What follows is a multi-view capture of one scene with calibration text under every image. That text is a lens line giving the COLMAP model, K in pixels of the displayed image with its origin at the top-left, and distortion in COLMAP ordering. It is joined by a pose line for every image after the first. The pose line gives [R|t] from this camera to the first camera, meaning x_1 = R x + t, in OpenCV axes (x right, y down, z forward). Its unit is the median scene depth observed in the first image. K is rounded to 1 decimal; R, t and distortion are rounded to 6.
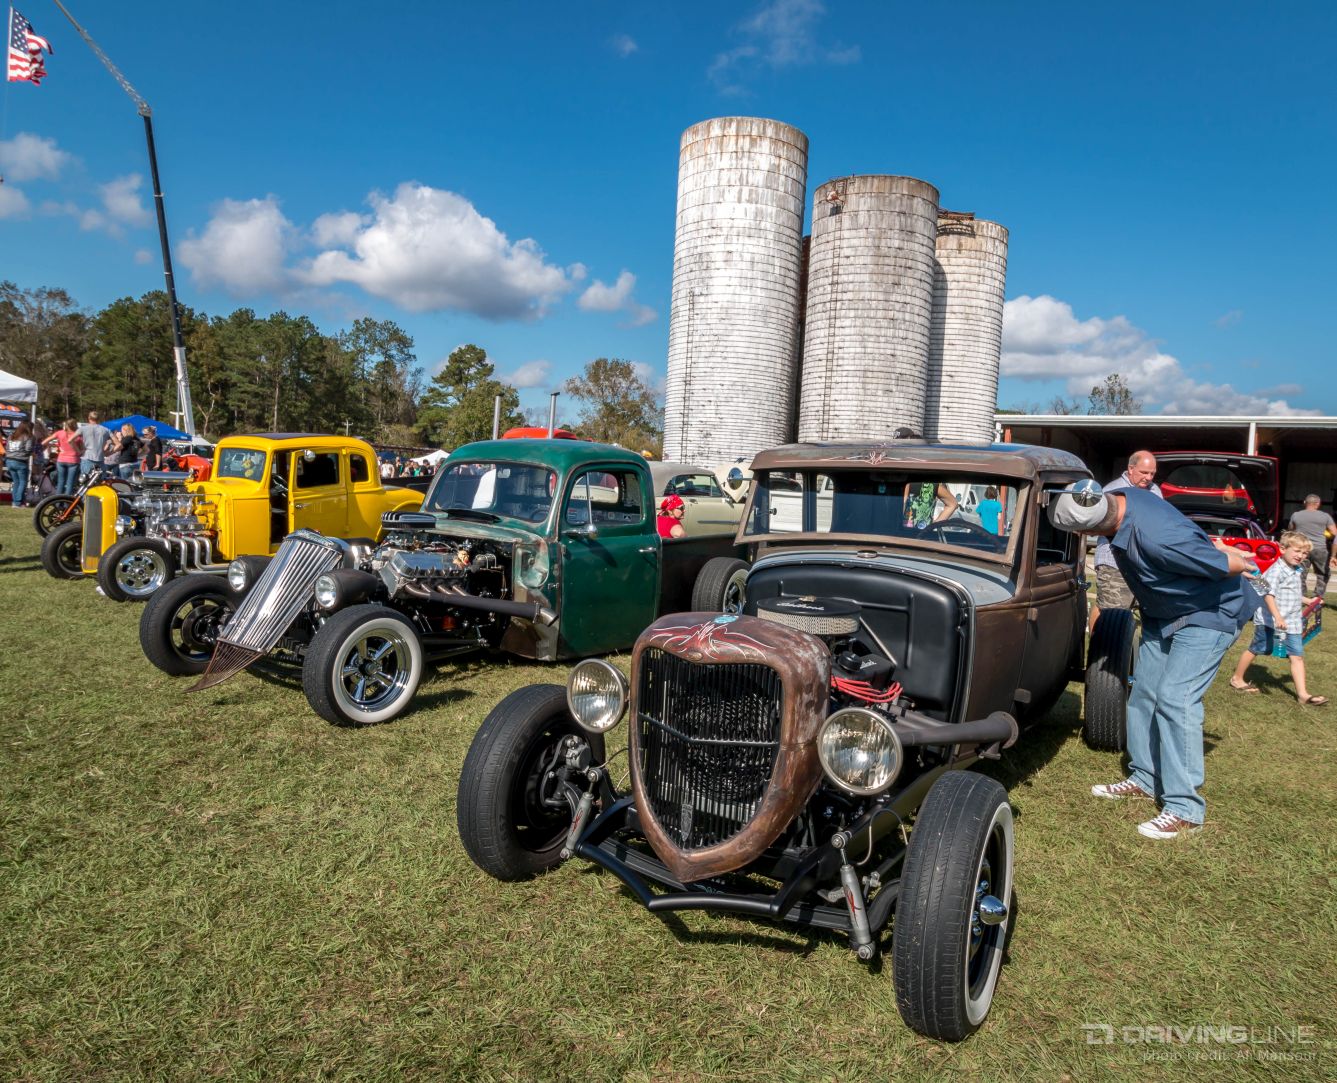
lens RADIAL K [[888.3, 0, 692.1], [0, 888.3, 495.3], [0, 0, 1]] dist [0.002359, -0.025497]
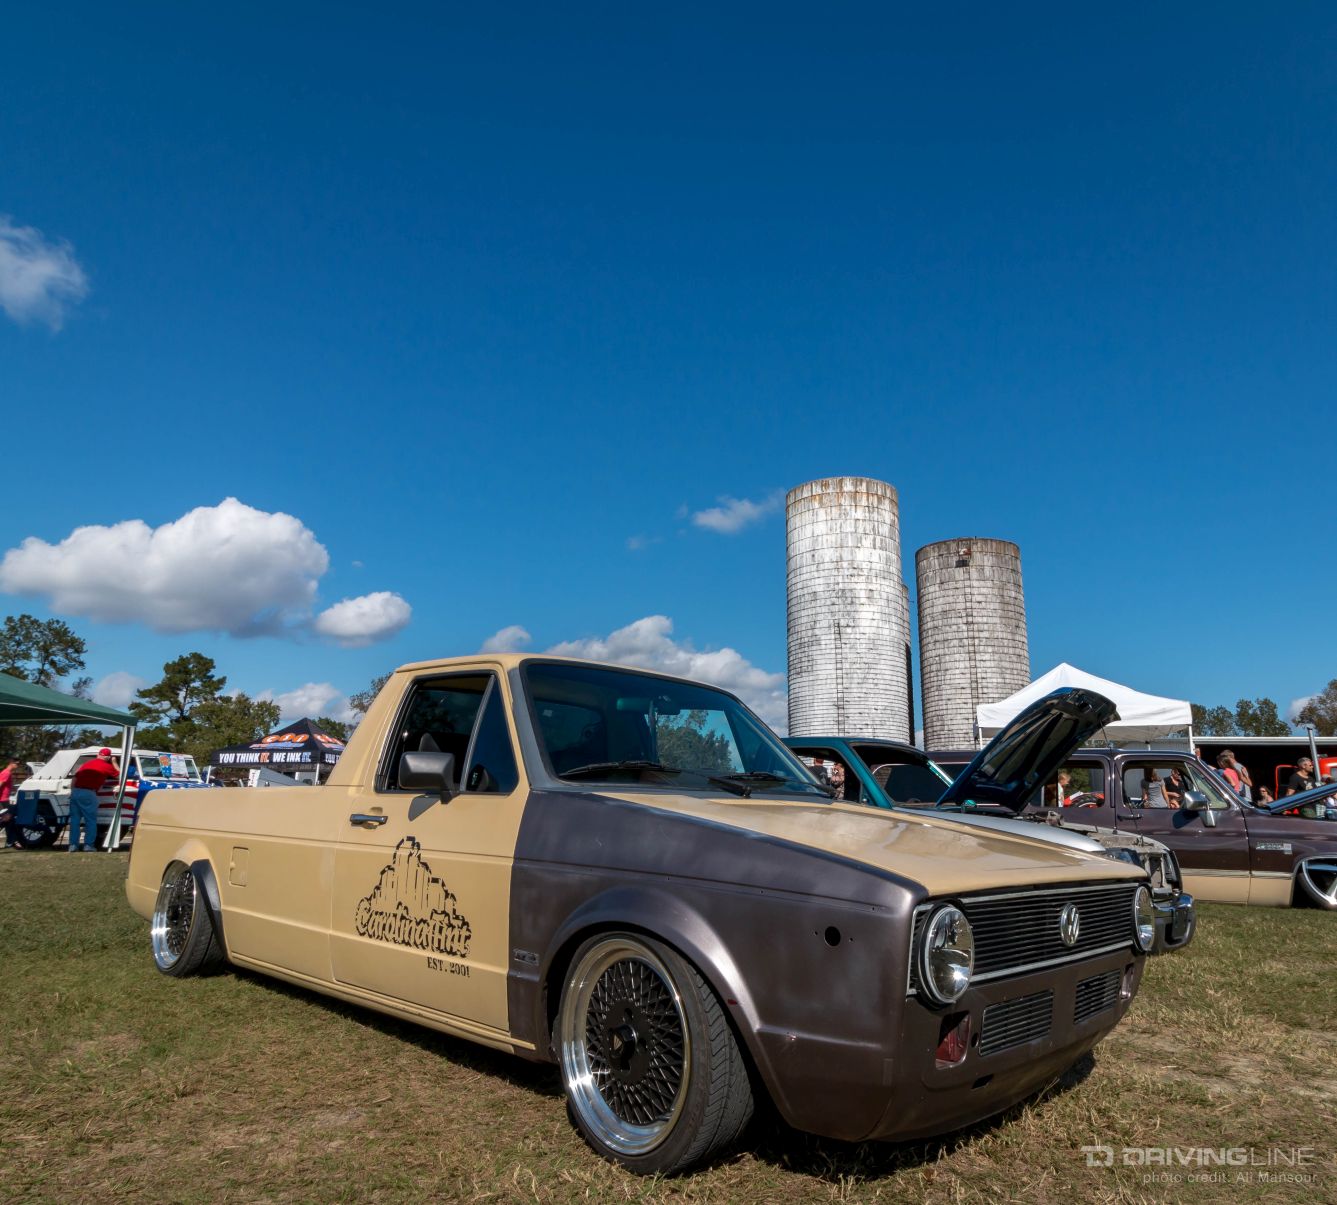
lens RADIAL K [[884.0, 0, 669.1], [0, 884.0, 568.9], [0, 0, 1]] dist [-0.003336, -0.001364]
pose [[0.894679, 0.075715, 0.440246, -0.680797], [0.045562, 0.964925, -0.258543, -0.022748], [-0.444380, 0.251372, 0.859848, 0.146171]]
